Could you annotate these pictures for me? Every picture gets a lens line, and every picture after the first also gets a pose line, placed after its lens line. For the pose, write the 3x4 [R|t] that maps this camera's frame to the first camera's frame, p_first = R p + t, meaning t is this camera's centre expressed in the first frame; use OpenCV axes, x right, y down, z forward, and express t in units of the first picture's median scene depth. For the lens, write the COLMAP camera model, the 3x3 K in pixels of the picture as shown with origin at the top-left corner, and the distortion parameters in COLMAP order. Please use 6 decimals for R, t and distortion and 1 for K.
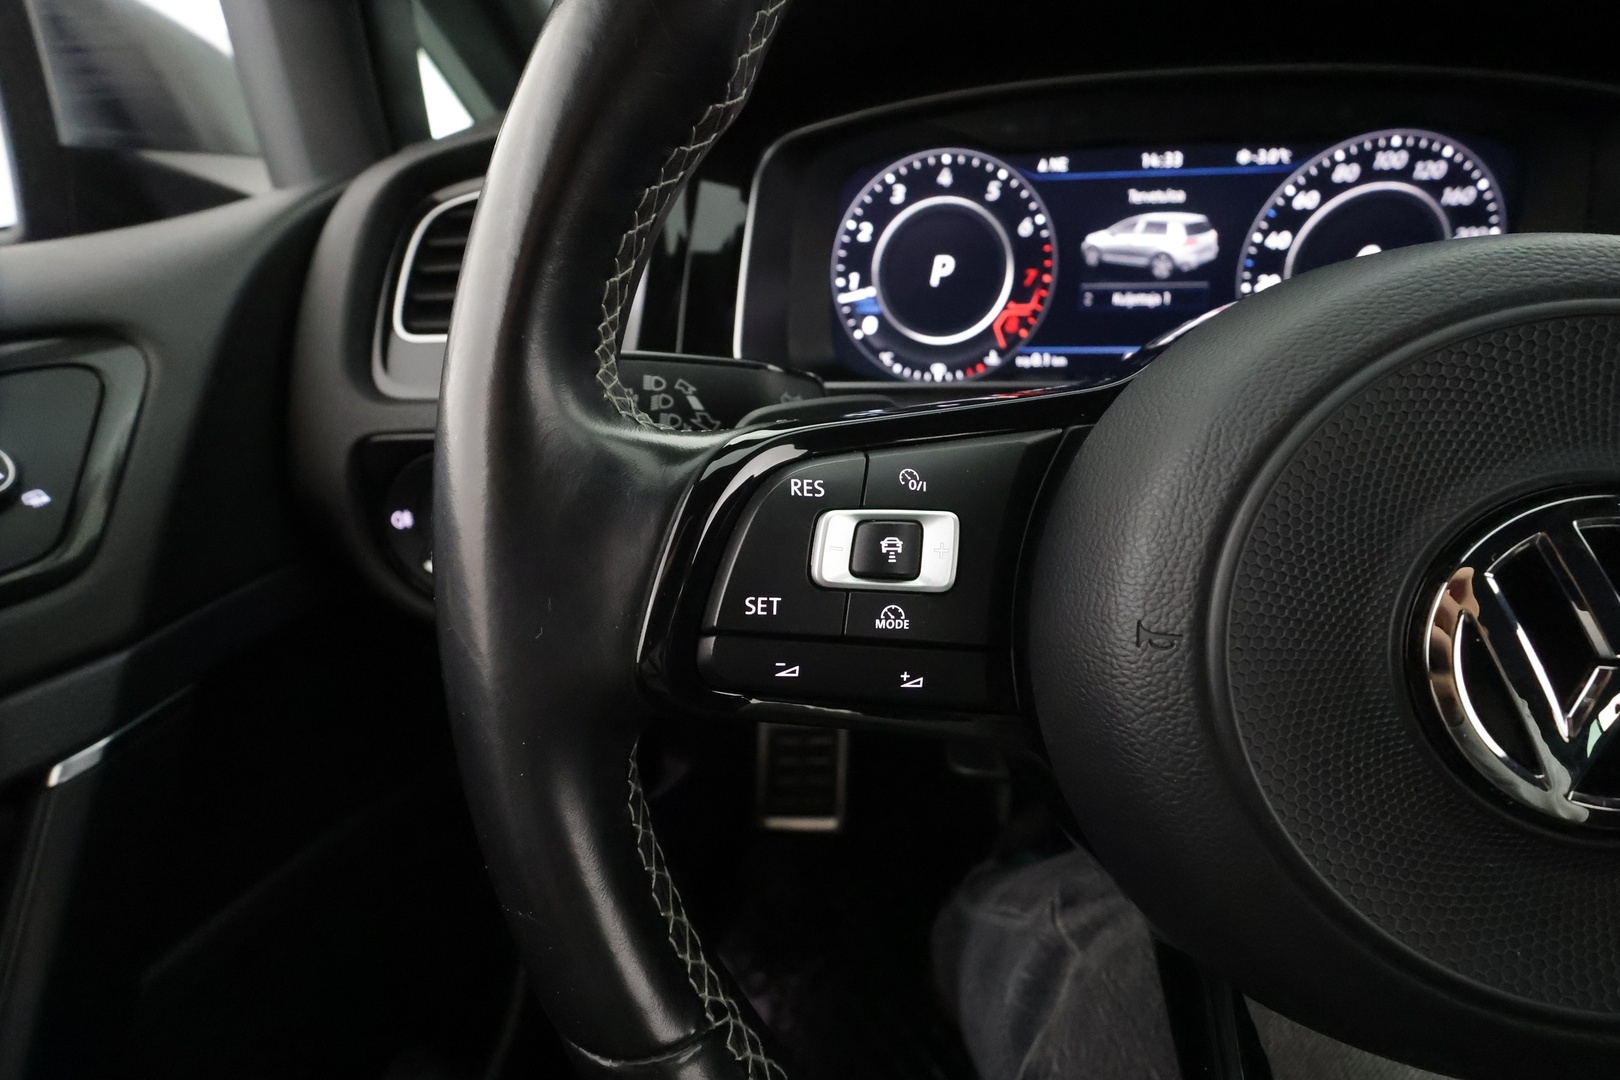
lens RADIAL K [[749.2, 0, 810.0], [0, 749.2, 540.0], [0, 0, 1]] dist [-0.007968, 0.000114]
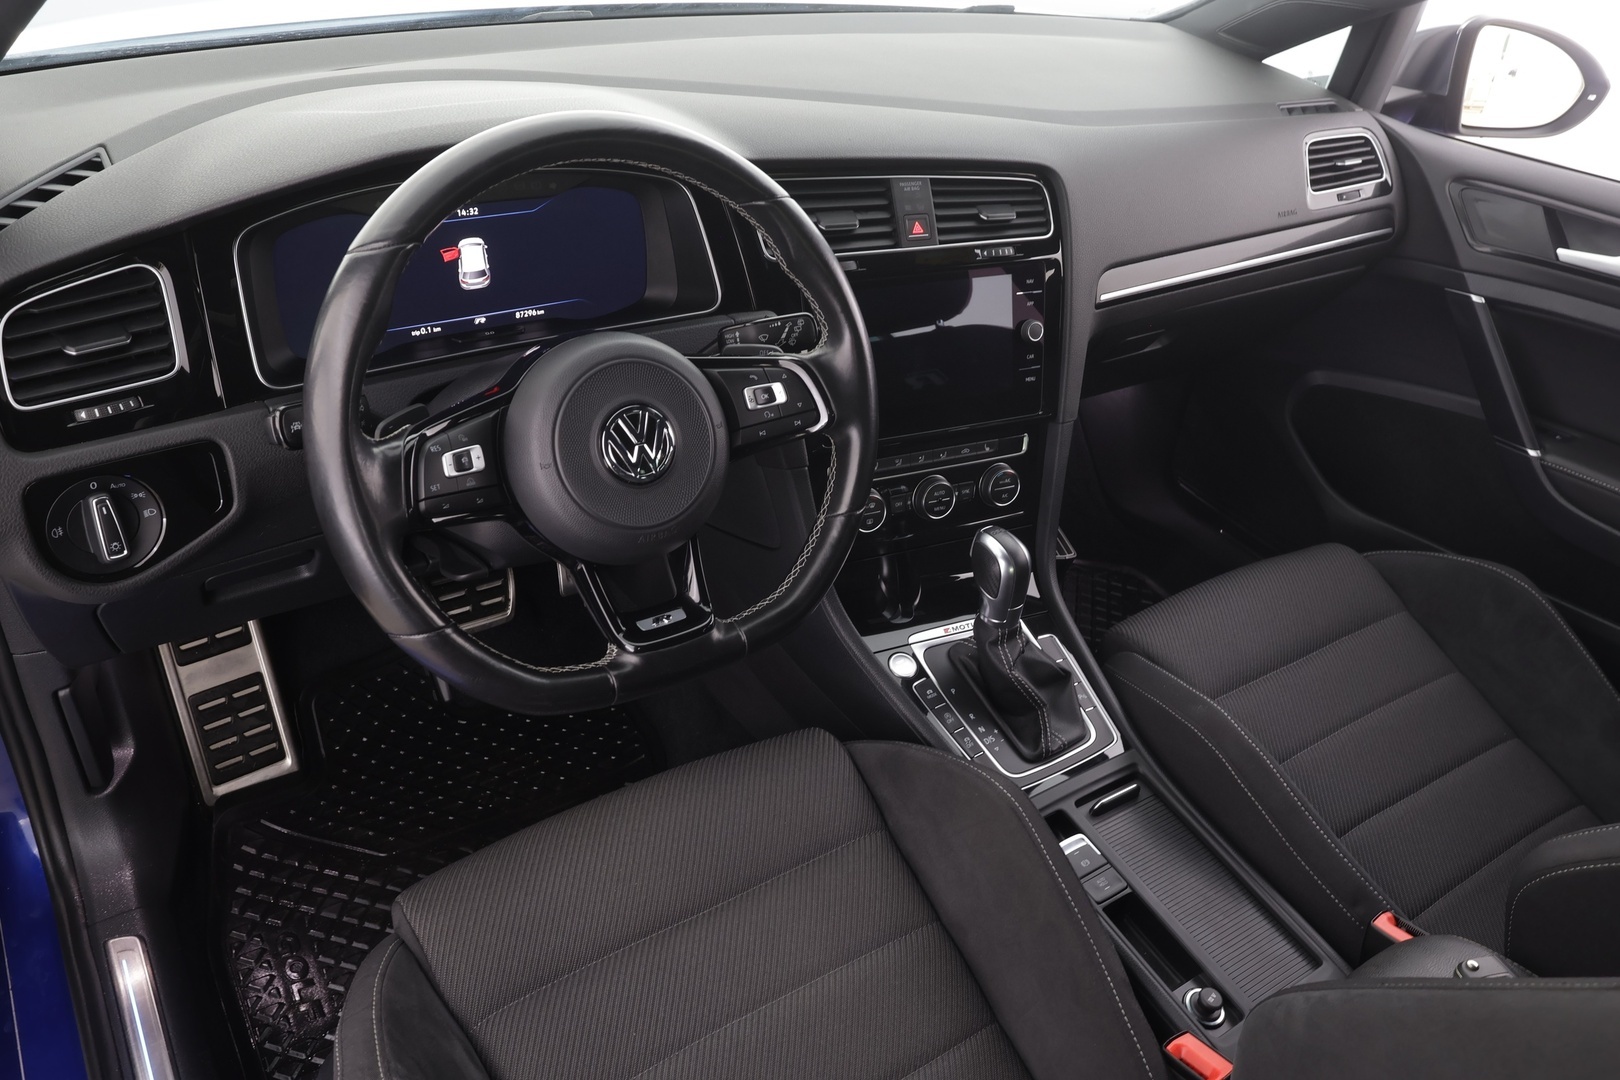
lens RADIAL K [[1192.9, 0, 810.0], [0, 1192.9, 540.0], [0, 0, 1]] dist [0.005651, 0.002816]
pose [[0.735421, -0.286464, 0.614080, -0.887586], [0.215673, 0.958070, 0.188644, -0.134550], [-0.642372, -0.006293, 0.766367, -1.682554]]
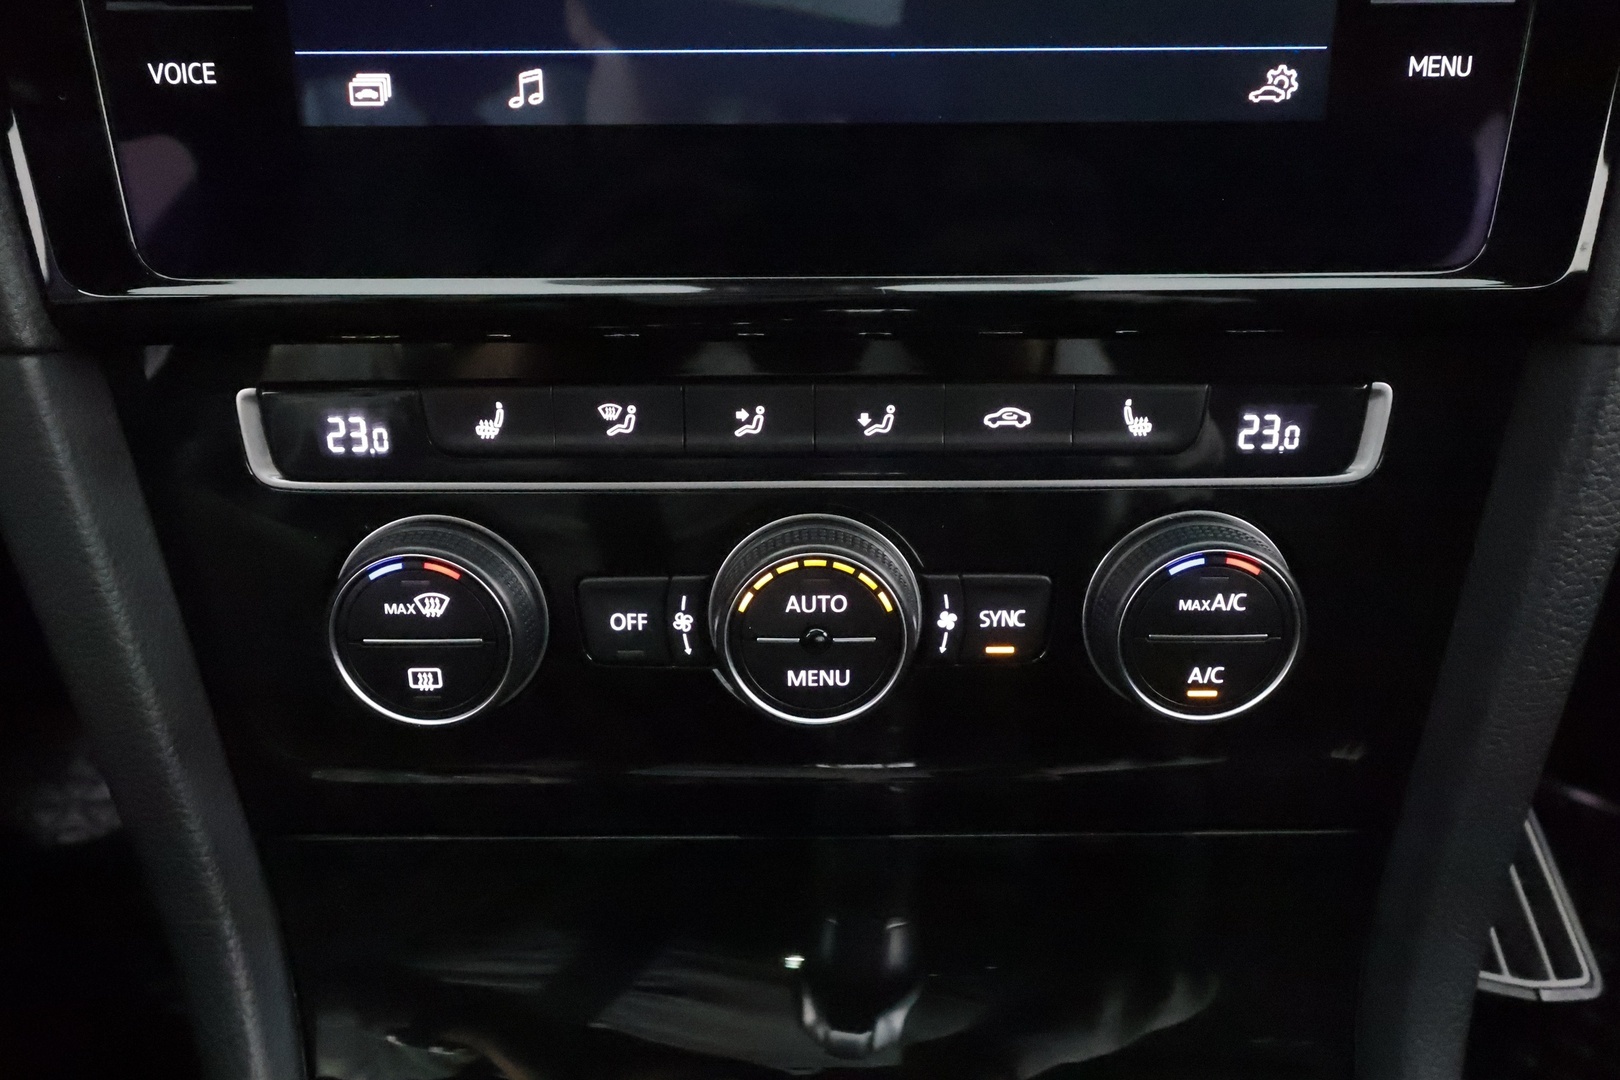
lens RADIAL K [[1136.5, 0, 810.0], [0, 1136.5, 540.0], [0, 0, 1]] dist [-0.006133, 0.000219]
pose [[0.960391, -0.127087, 0.247987, 1.400238], [0.108119, 0.990171, 0.088721, 0.376129], [-0.256825, -0.058395, 0.964692, 0.105808]]
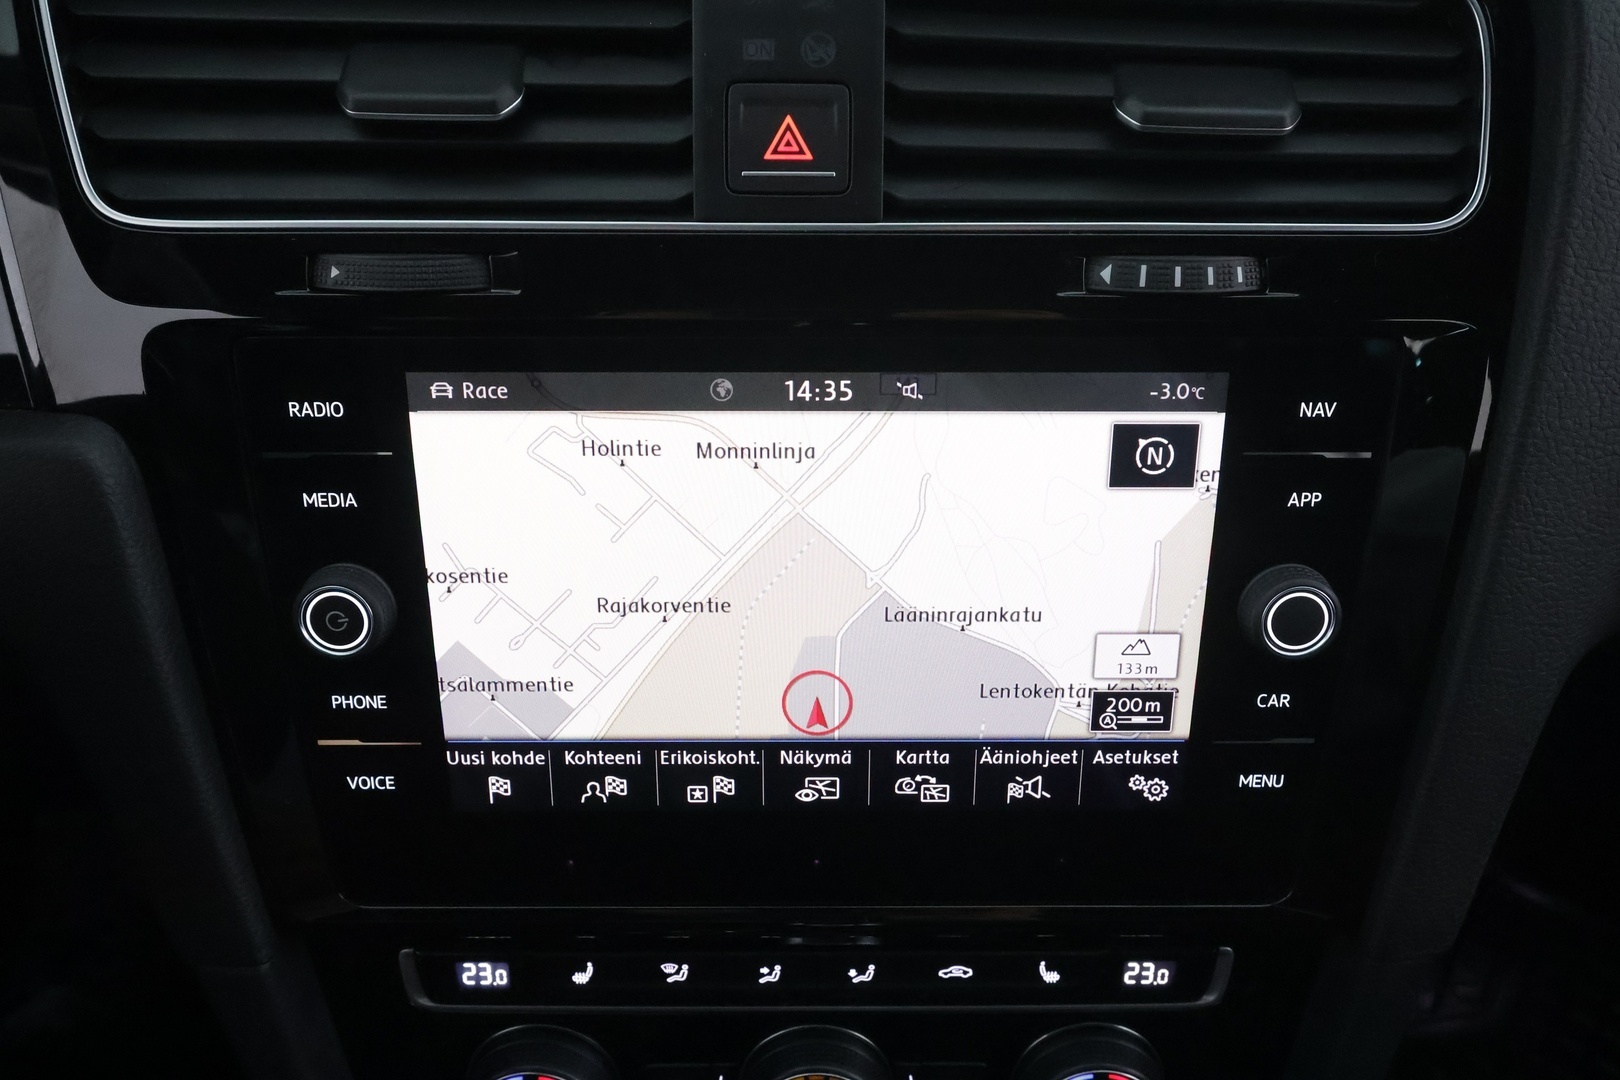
lens RADIAL K [[1282.2, 0, 810.0], [0, 1282.2, 540.0], [0, 0, 1]] dist [-0.000063, 0.004230]
pose [[0.960025, -0.145268, 0.239267, 1.373190], [0.101008, 0.976984, 0.187882, -0.175191], [-0.261053, -0.156204, 0.952603, -0.185771]]
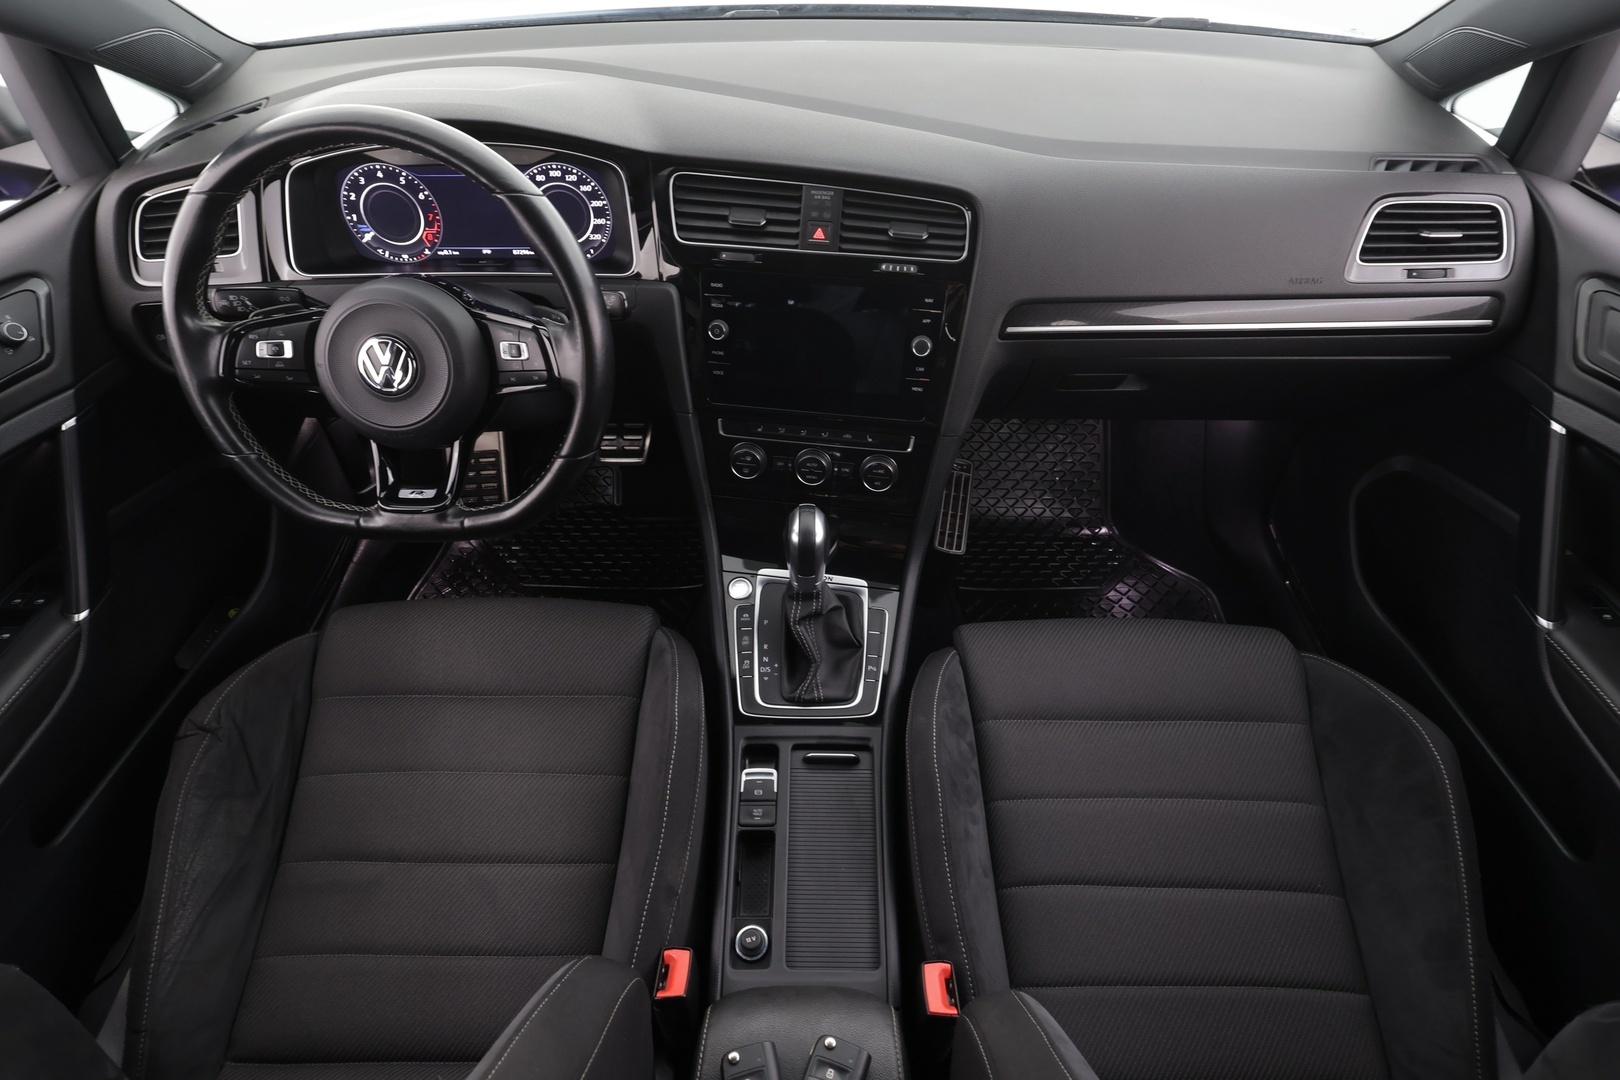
lens RADIAL K [[844.9, 0, 810.0], [0, 844.9, 540.0], [0, 0, 1]] dist [0.000364, -0.000406]
pose [[0.990064, -0.068681, 0.122704, 1.179025], [0.032502, 0.960748, 0.275512, -0.083004], [-0.136810, -0.268787, 0.953434, -2.115158]]
